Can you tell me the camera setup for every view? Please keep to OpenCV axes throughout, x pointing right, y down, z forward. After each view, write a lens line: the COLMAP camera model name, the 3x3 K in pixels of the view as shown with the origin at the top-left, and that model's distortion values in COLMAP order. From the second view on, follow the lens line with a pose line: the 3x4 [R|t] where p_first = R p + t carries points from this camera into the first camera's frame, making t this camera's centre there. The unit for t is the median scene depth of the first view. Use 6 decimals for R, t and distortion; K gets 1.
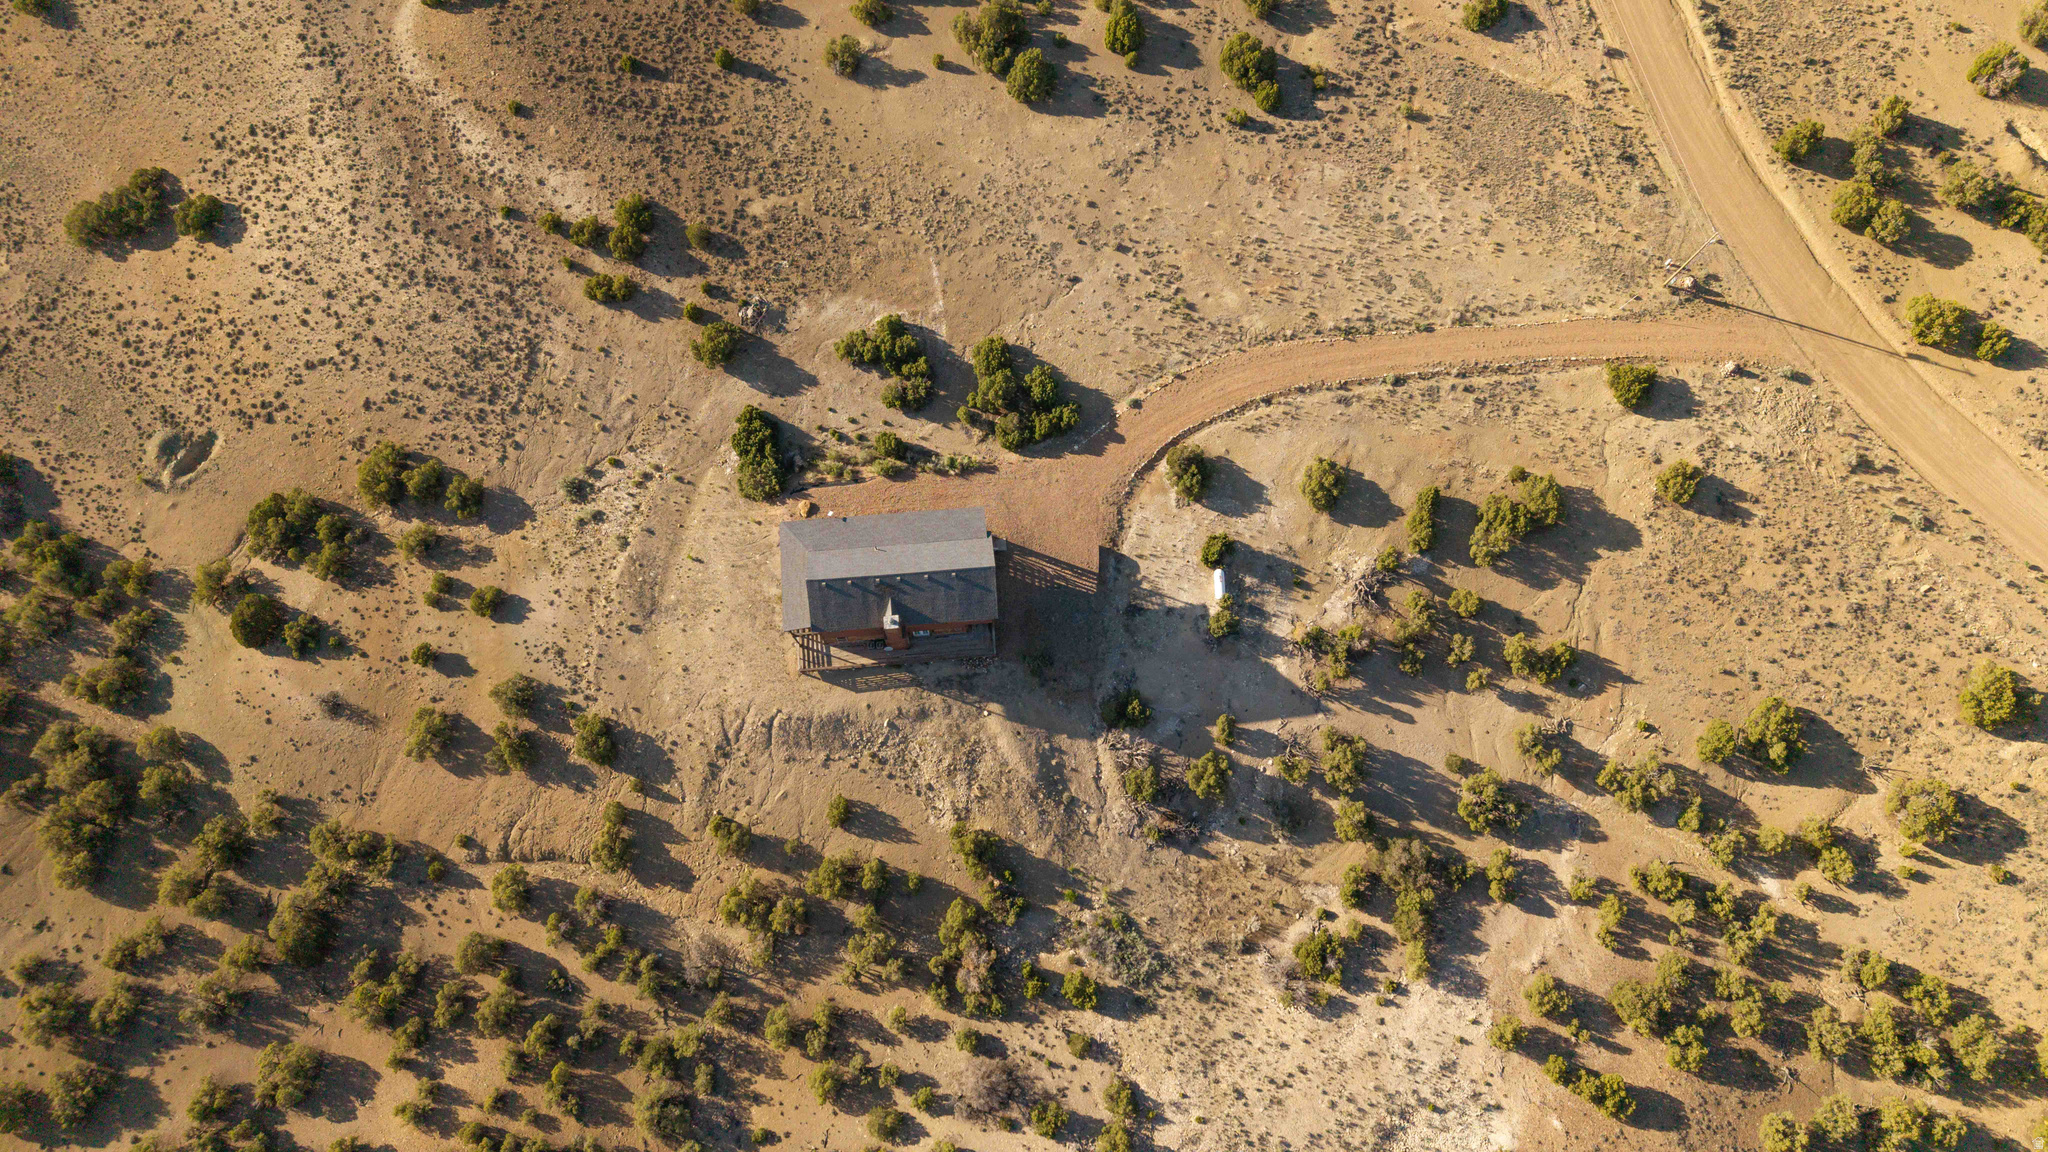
lens RADIAL K [[1360.1, 0, 1026.0], [0, 1360.1, 563.6], [0, 0, 1]] dist [0.062100, -0.054865]
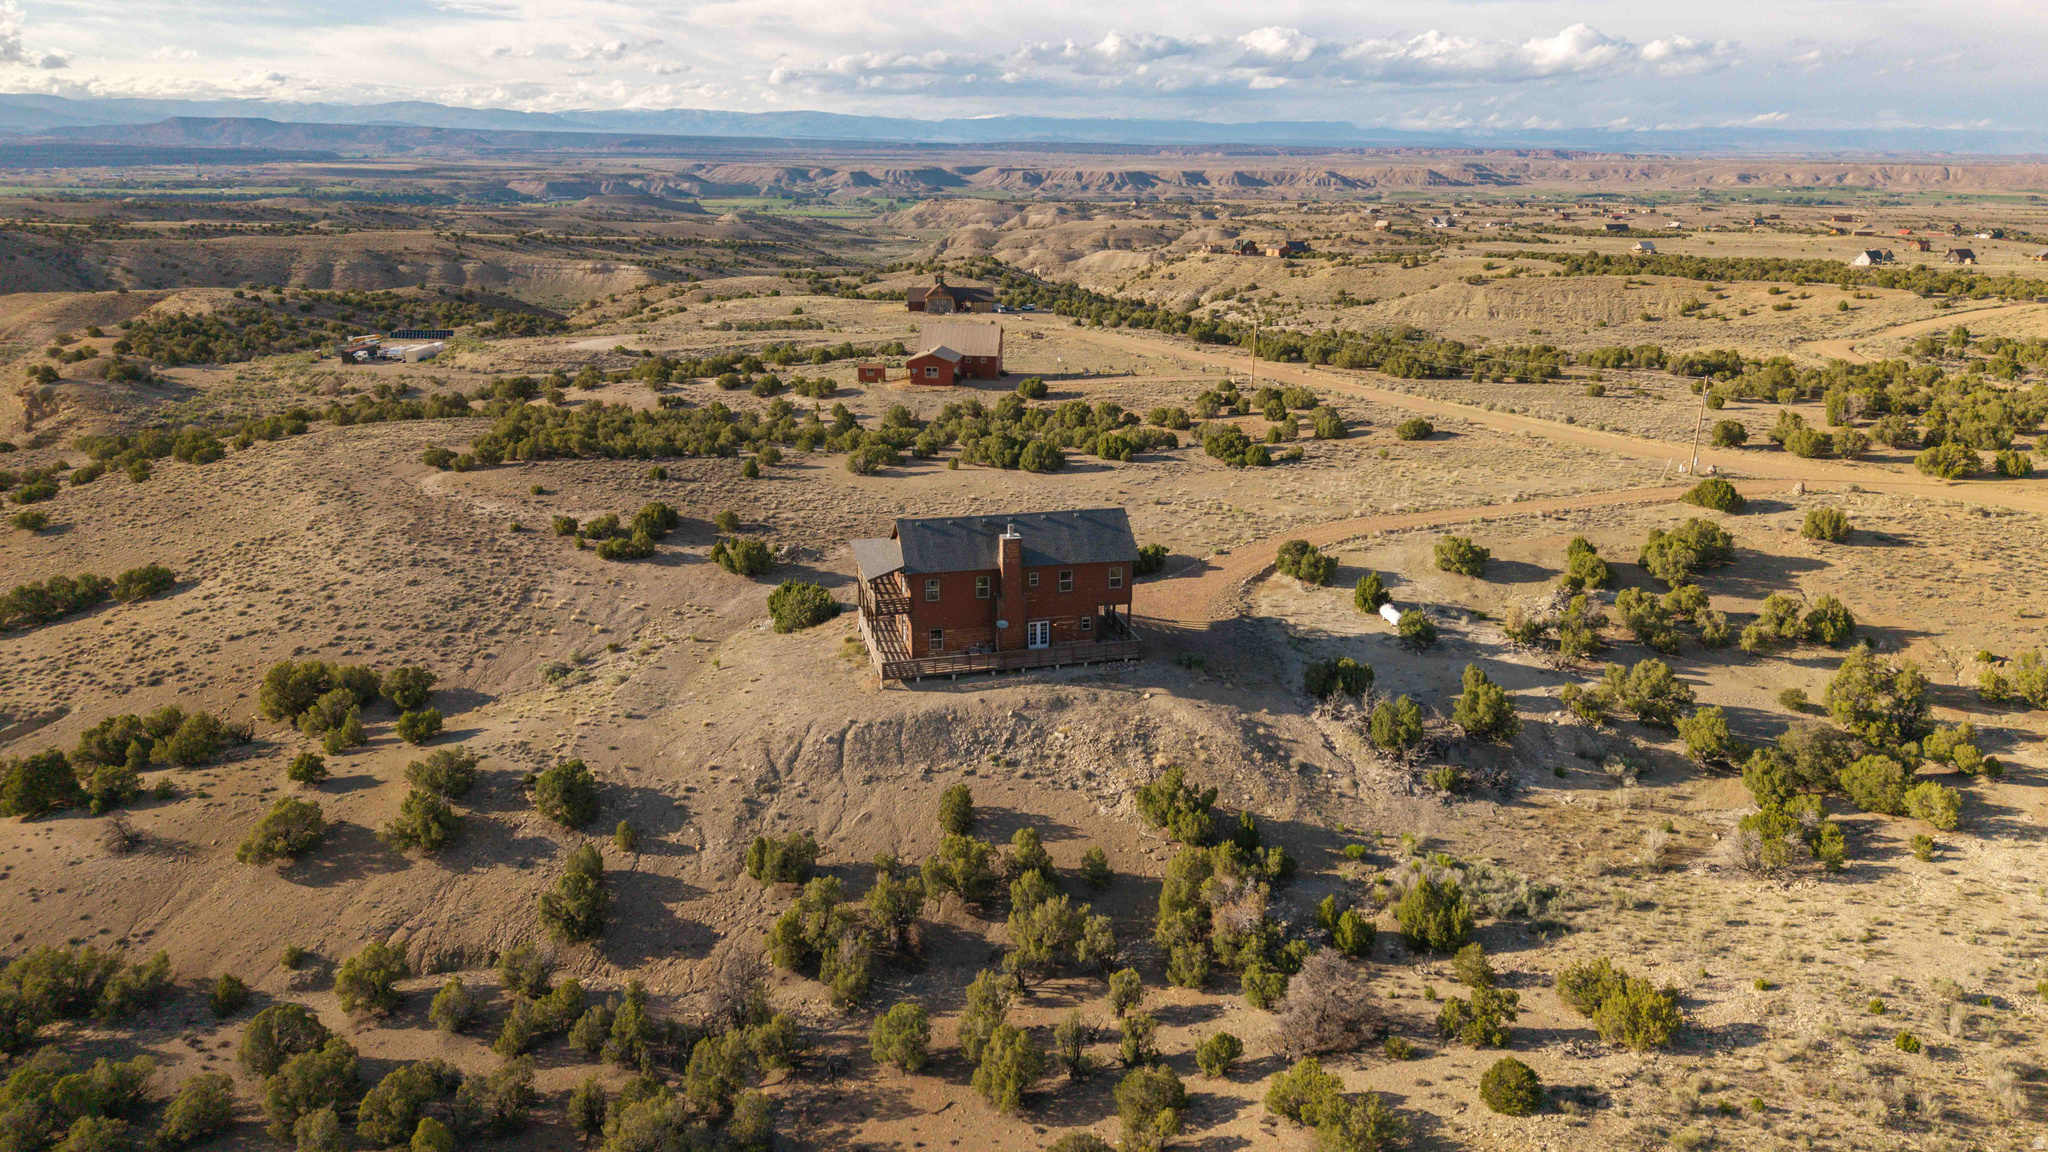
lens RADIAL K [[1360.1, 0, 1029.6], [0, 1360.1, 574.8], [0, 0, 1]] dist [0.062100, -0.054865]
pose [[0.987104, -0.057971, 0.149214, -0.189699], [0.156952, 0.533836, -0.830895, 0.647238], [-0.031487, 0.843599, 0.536050, 0.559746]]
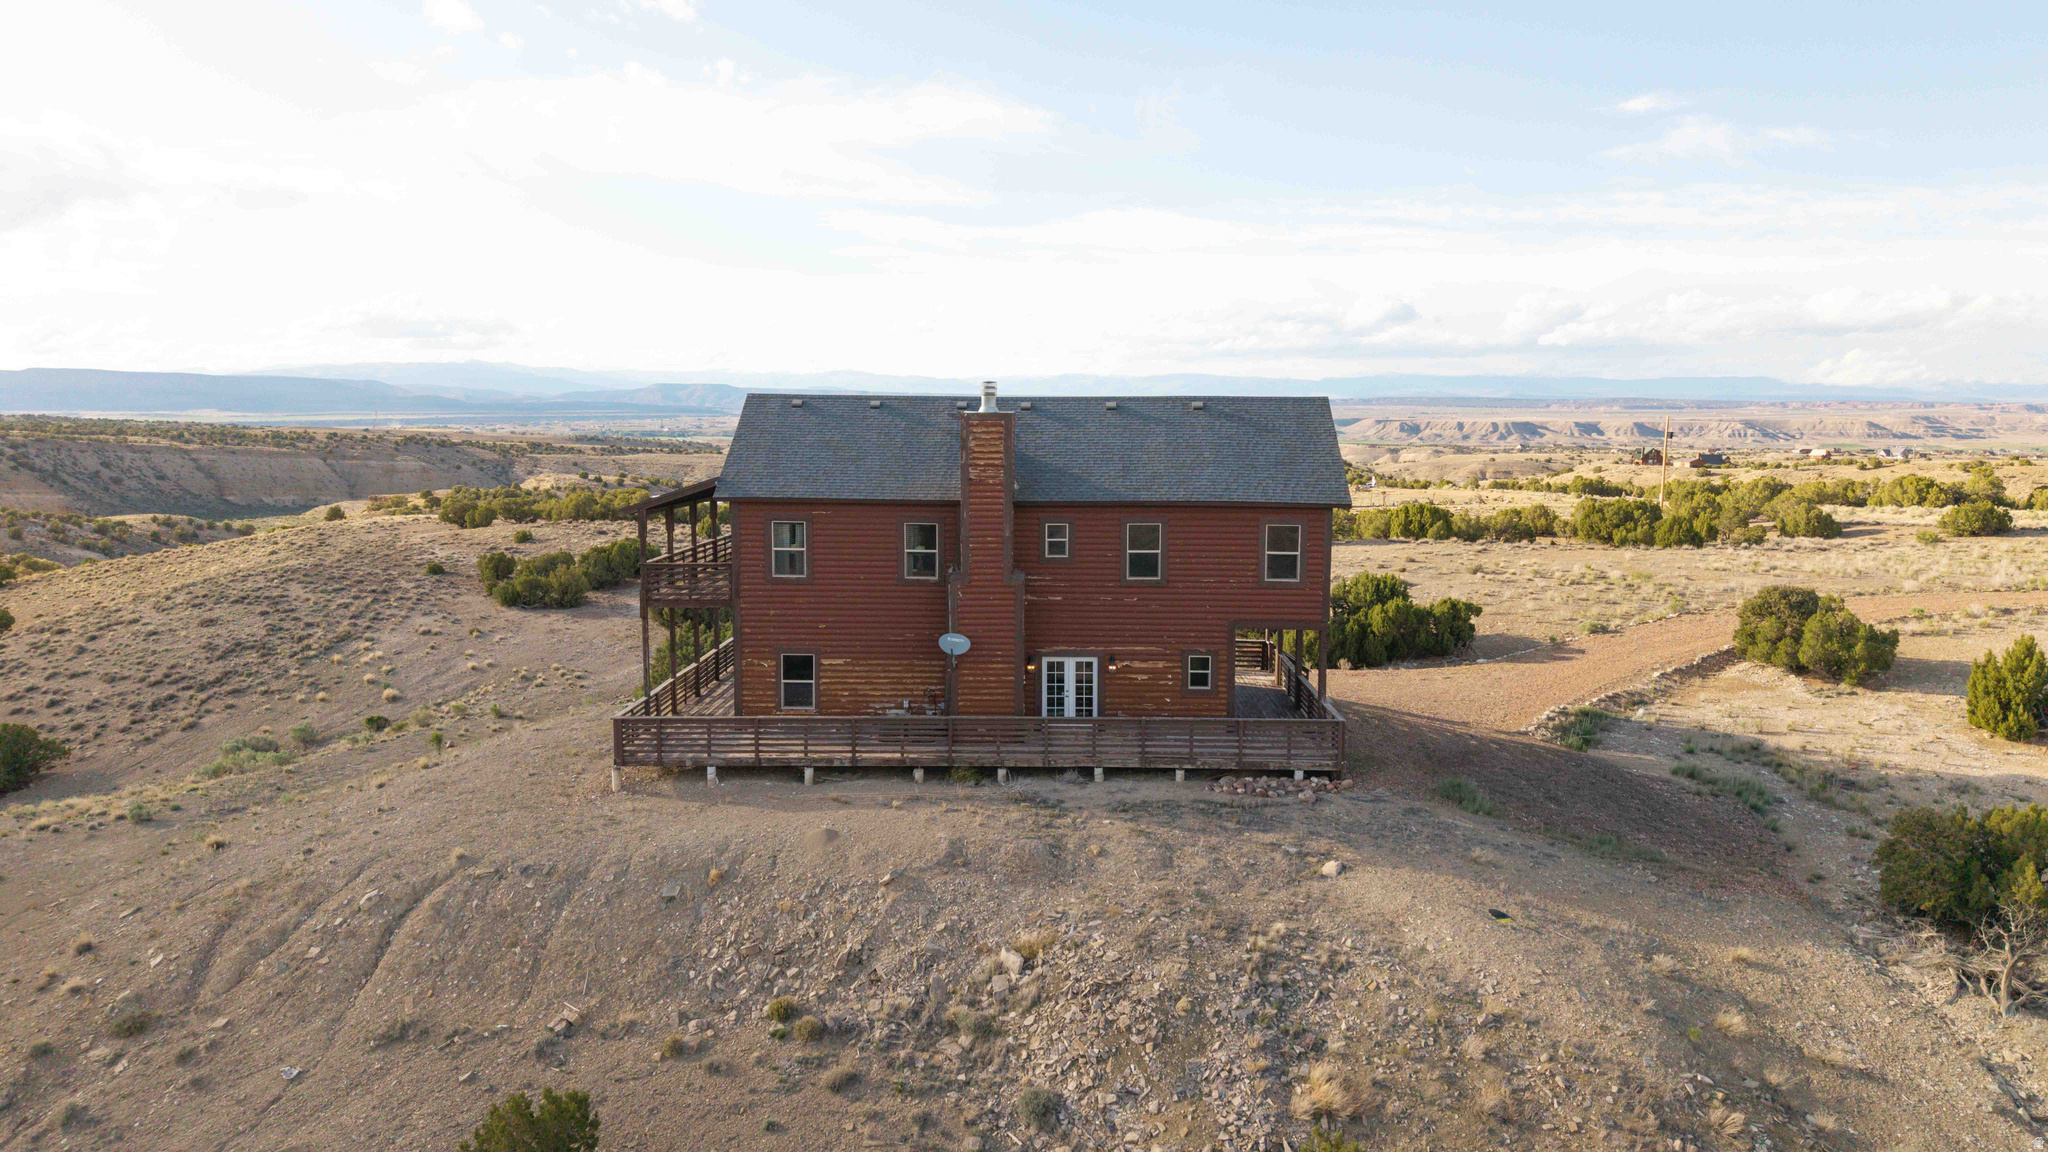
lens RADIAL K [[1360.1, 0, 1032.0], [0, 1360.1, 590.7], [0, 0, 1]] dist [0.062100, -0.054865]
pose [[0.994168, 0.001559, -0.107832, -0.053467], [-0.099971, 0.388346, -0.916075, 0.300928], [0.040448, 0.921512, 0.386237, 0.855513]]
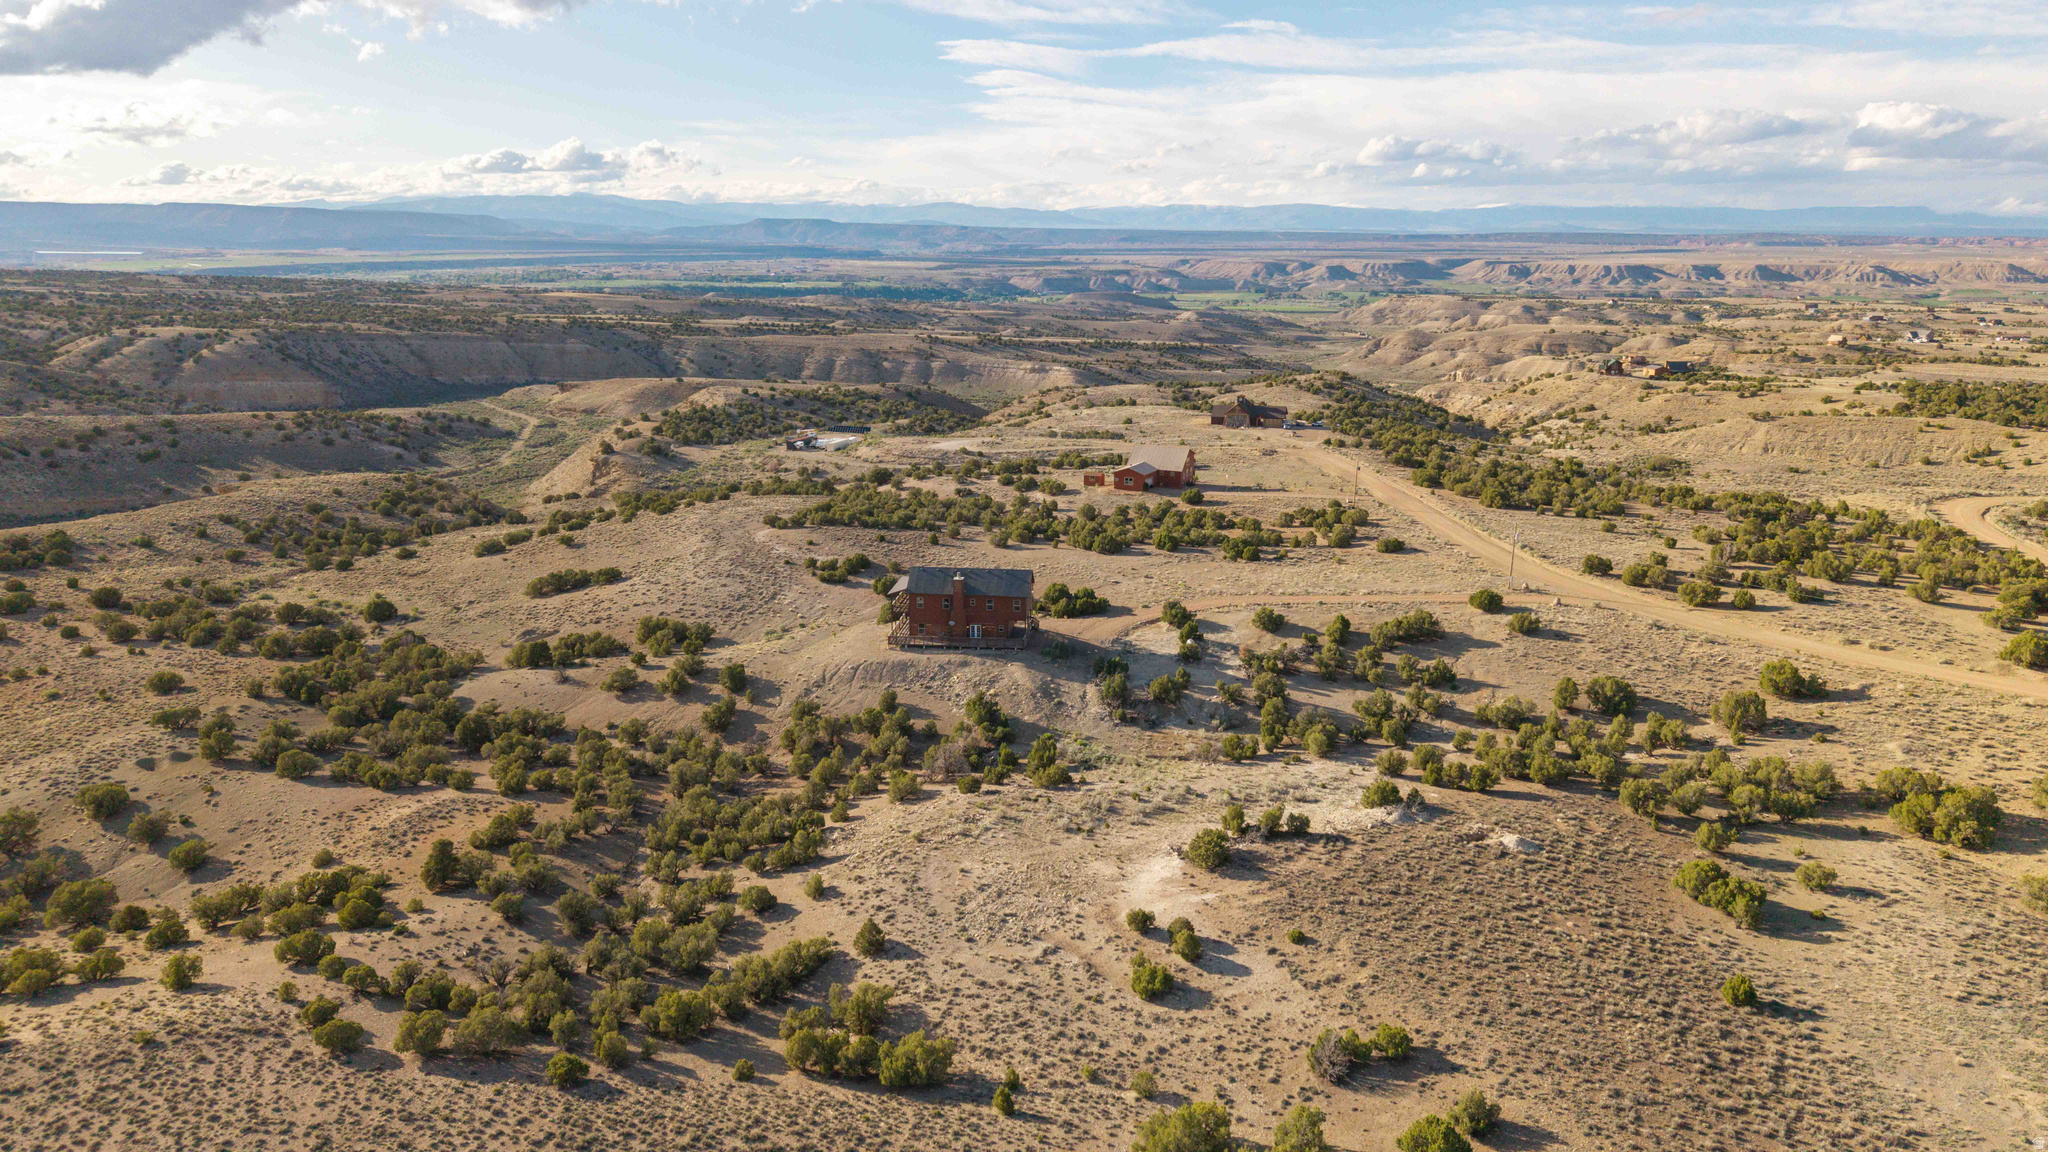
lens RADIAL K [[1360.1, 0, 1032.1], [0, 1360.1, 586.4], [0, 0, 1]] dist [0.062100, -0.054865]
pose [[0.983548, 0.032645, -0.177675, 0.231350], [-0.170819, 0.488082, -0.855919, 1.226661], [0.058778, 0.872187, 0.485628, 0.260021]]
